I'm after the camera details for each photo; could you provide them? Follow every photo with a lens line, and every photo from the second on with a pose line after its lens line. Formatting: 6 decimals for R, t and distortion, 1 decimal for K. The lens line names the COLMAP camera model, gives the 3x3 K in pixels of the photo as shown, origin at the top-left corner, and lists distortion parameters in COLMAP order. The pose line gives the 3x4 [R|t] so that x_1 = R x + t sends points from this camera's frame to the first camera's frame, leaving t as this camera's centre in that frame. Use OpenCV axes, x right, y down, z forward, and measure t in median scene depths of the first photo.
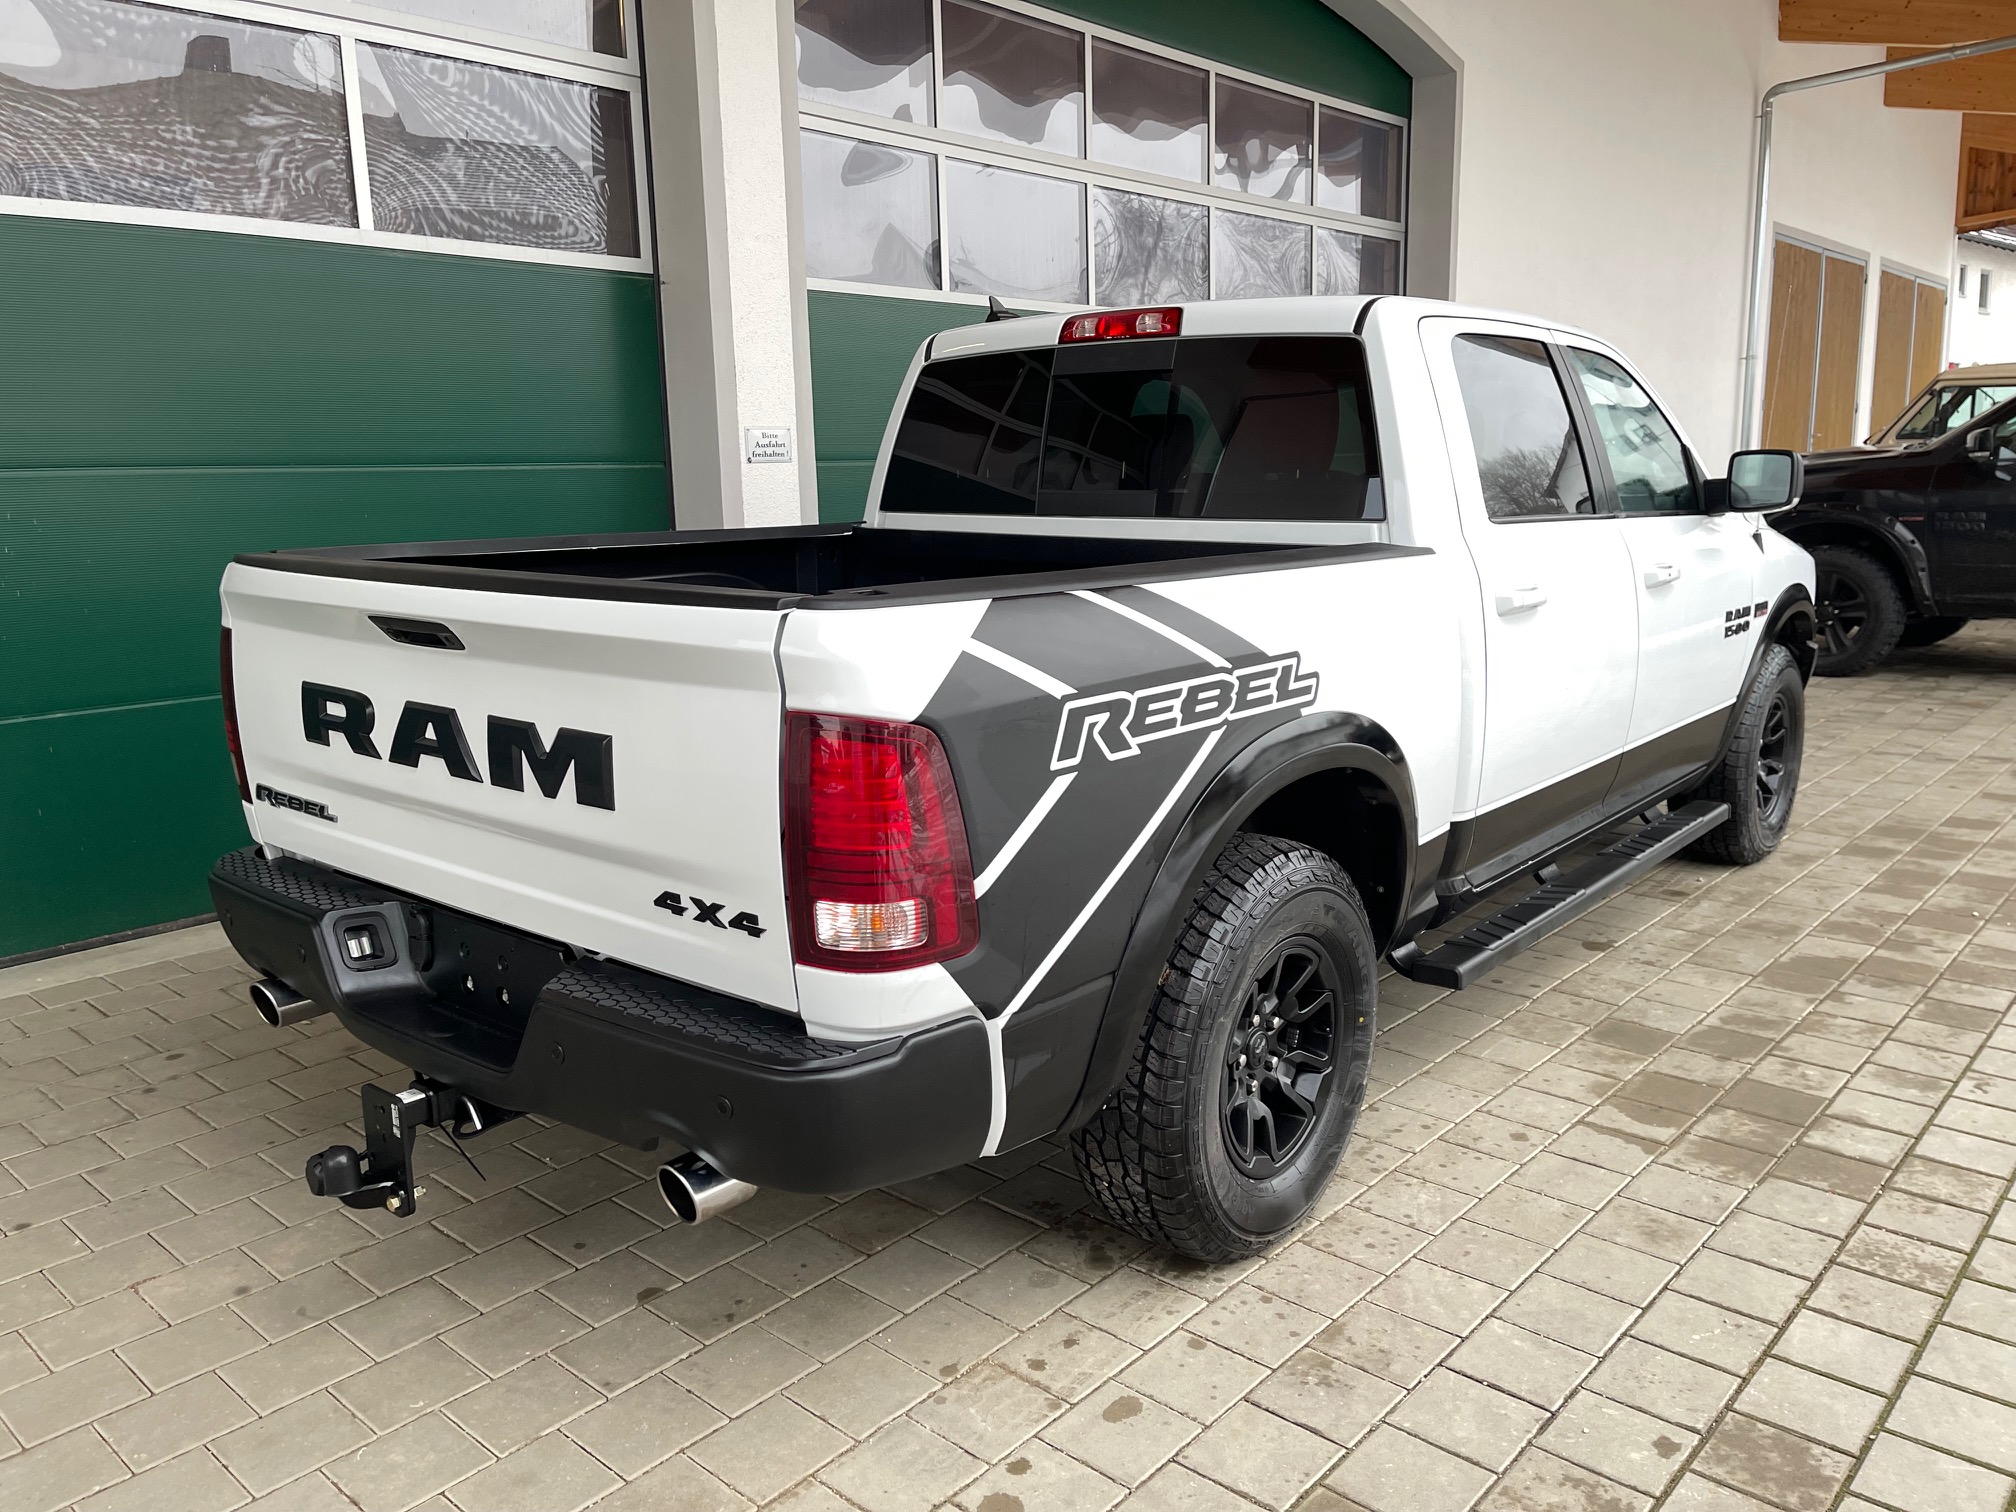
lens RADIAL K [[1518.8, 0, 981.2], [0, 1518.8, 767.5], [0, 0, 1]] dist [0.086304, -0.104981]
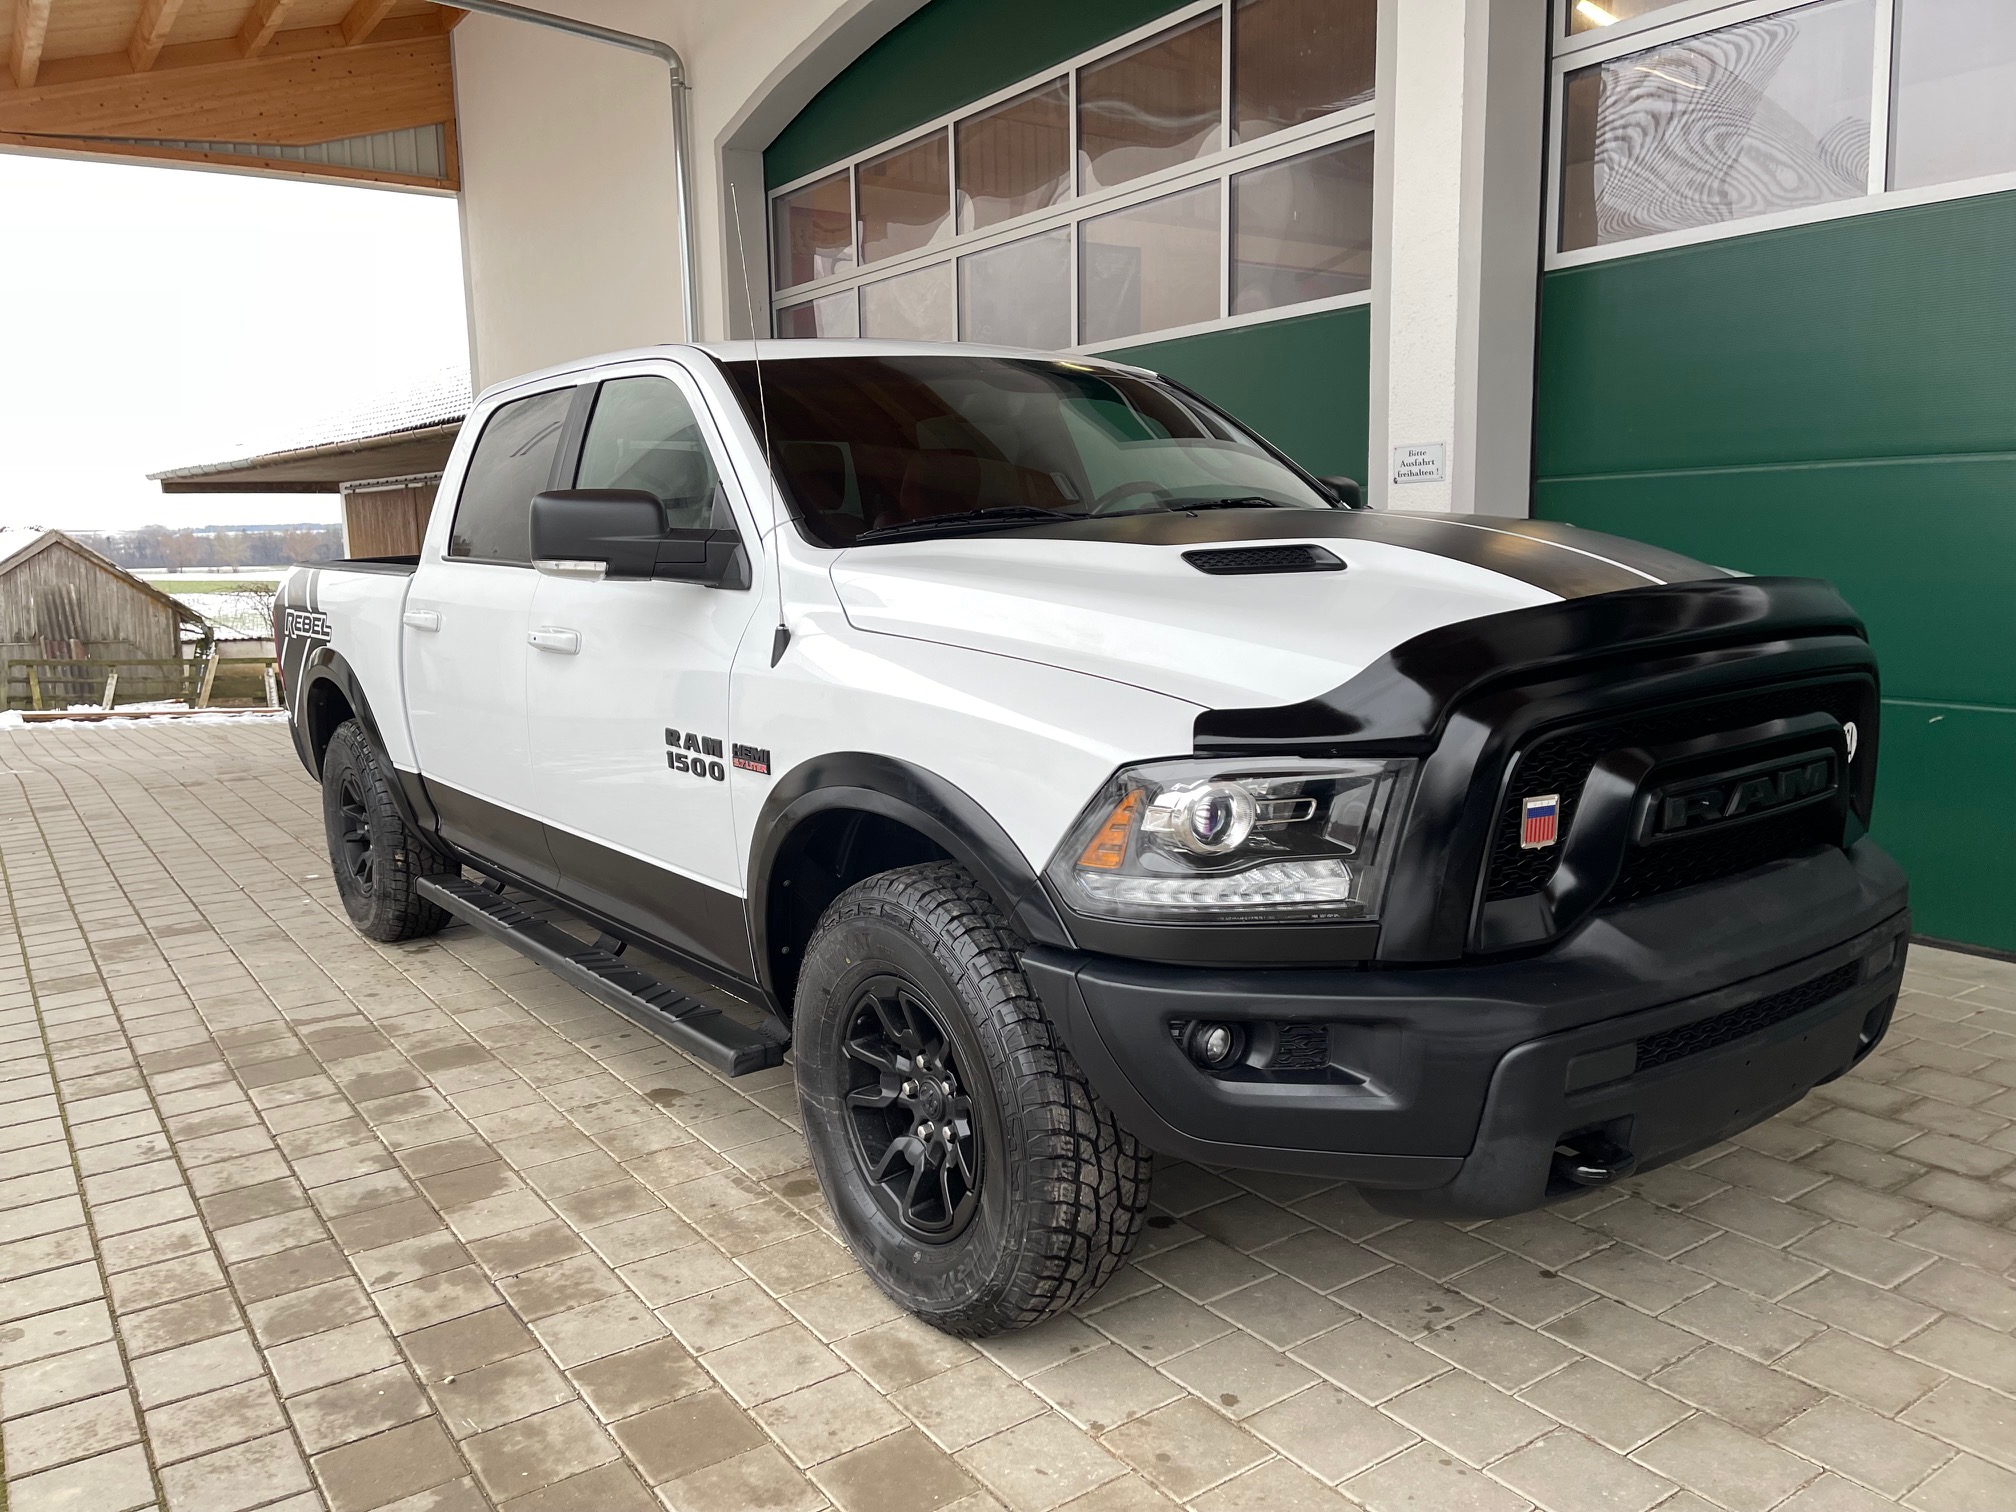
lens RADIAL K [[1518.8, 0, 1000.1], [0, 1518.8, 772.6], [0, 0, 1]] dist [0.086304, -0.104981]
pose [[-0.223781, 0.178403, -0.958172, 1.584366], [-0.162900, 0.962429, 0.217241, -0.363545], [0.960930, 0.204701, -0.186312, 1.837899]]
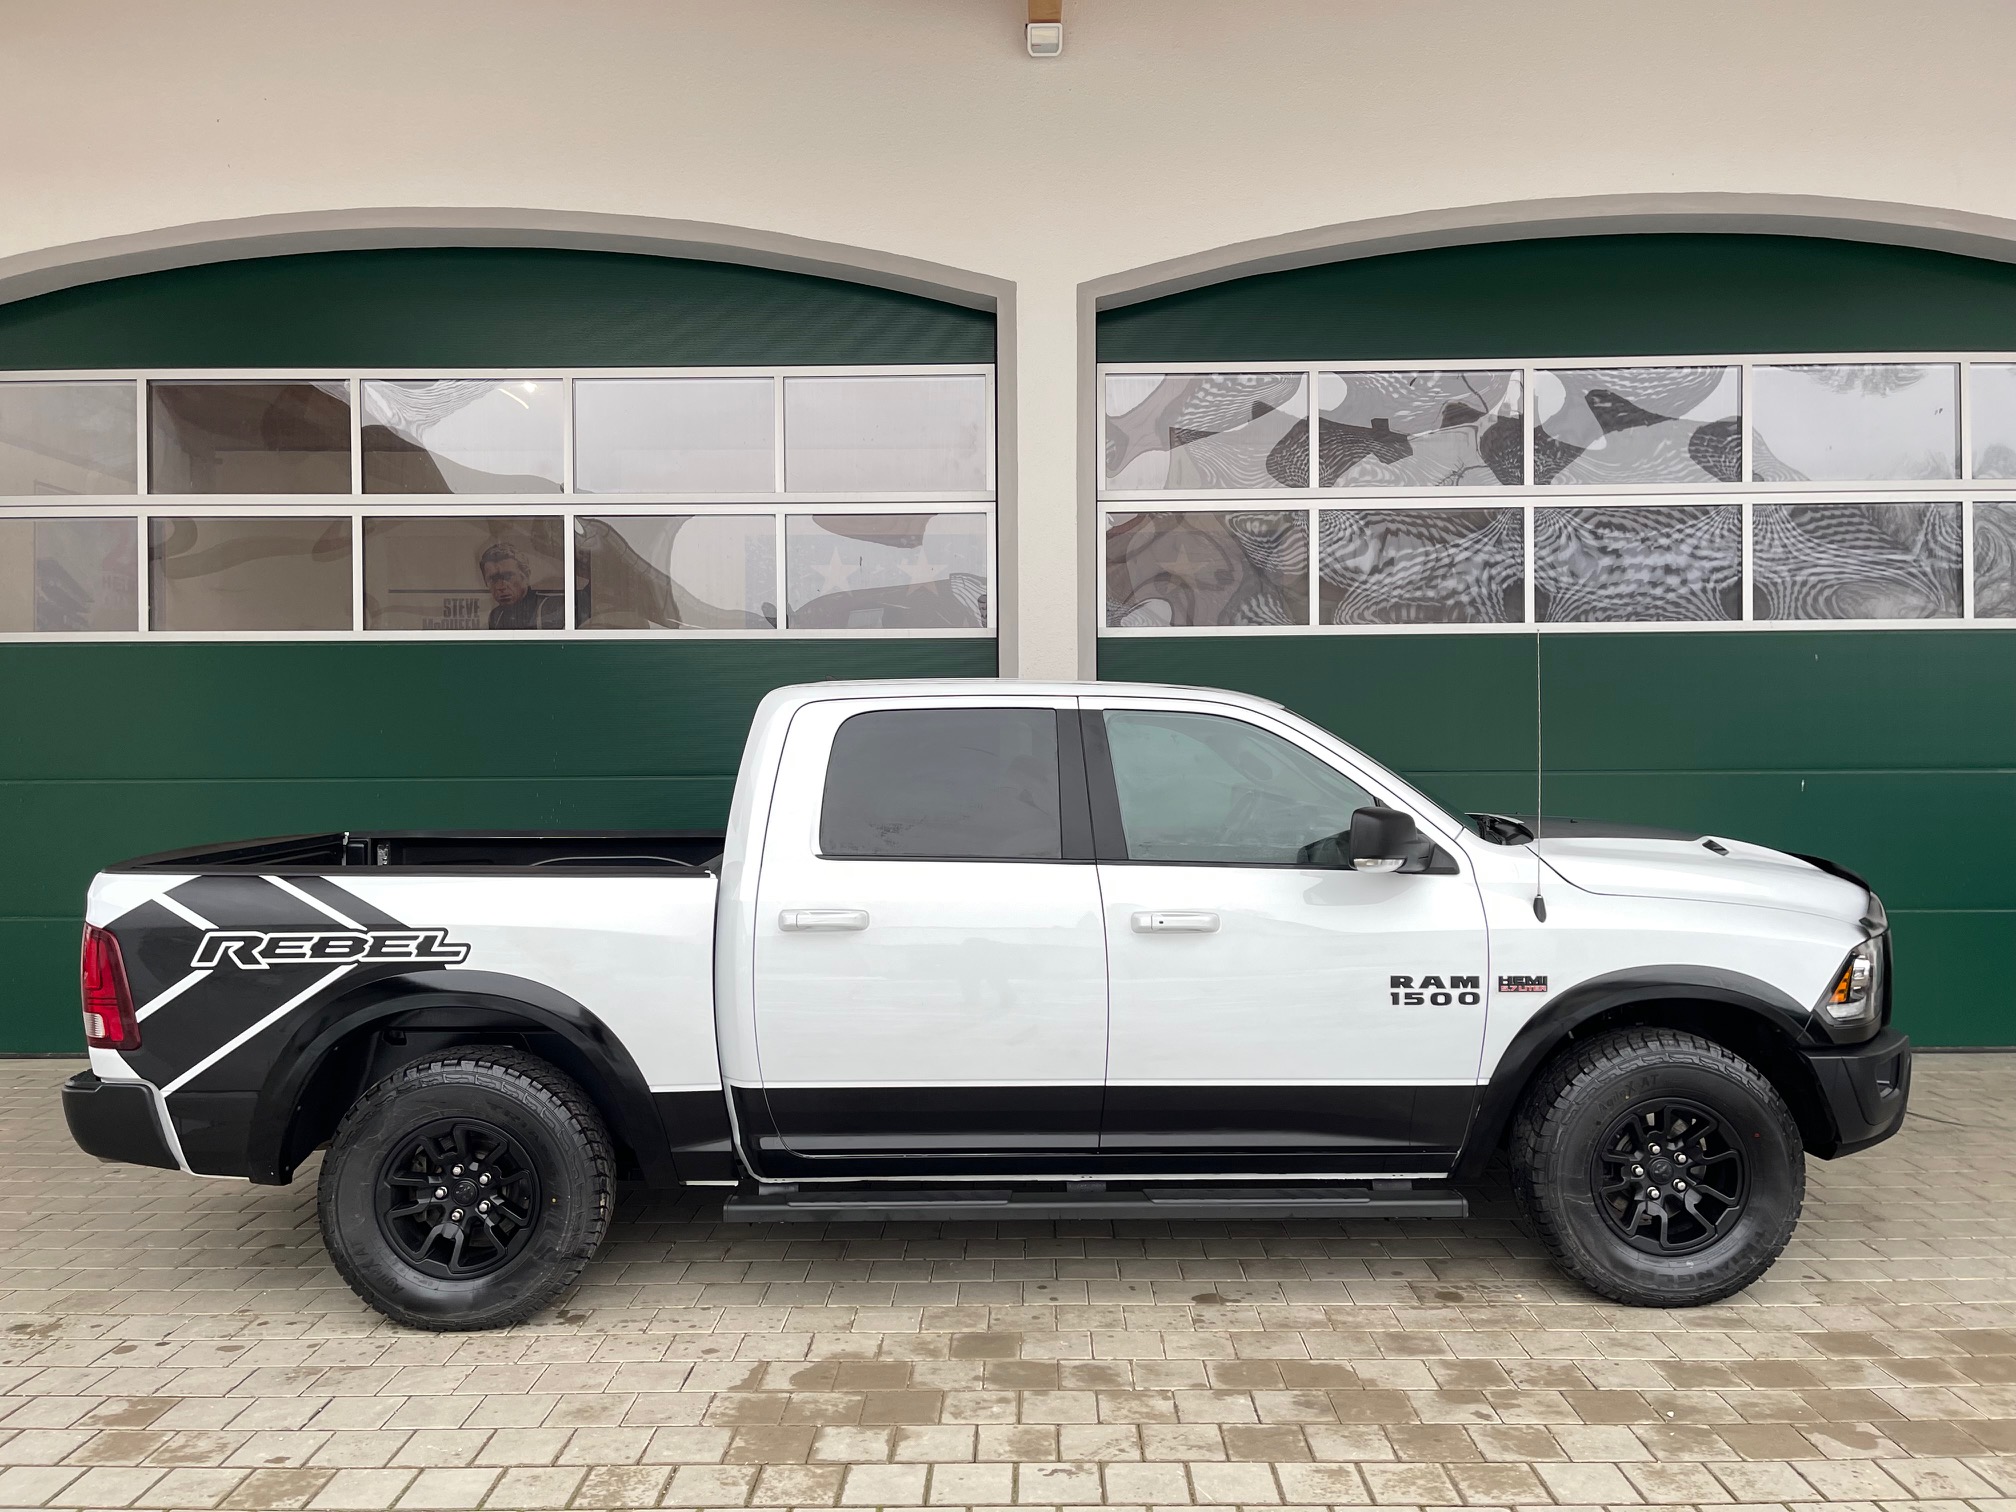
lens RADIAL K [[1518.8, 0, 1003.0], [0, 1518.8, 791.9], [0, 0, 1]] dist [0.086304, -0.104981]
pose [[0.659734, 0.035092, -0.750679, 1.477093], [-0.153271, 0.984196, -0.088694, -0.134794], [0.735703, 0.173572, 0.654686, 0.297058]]
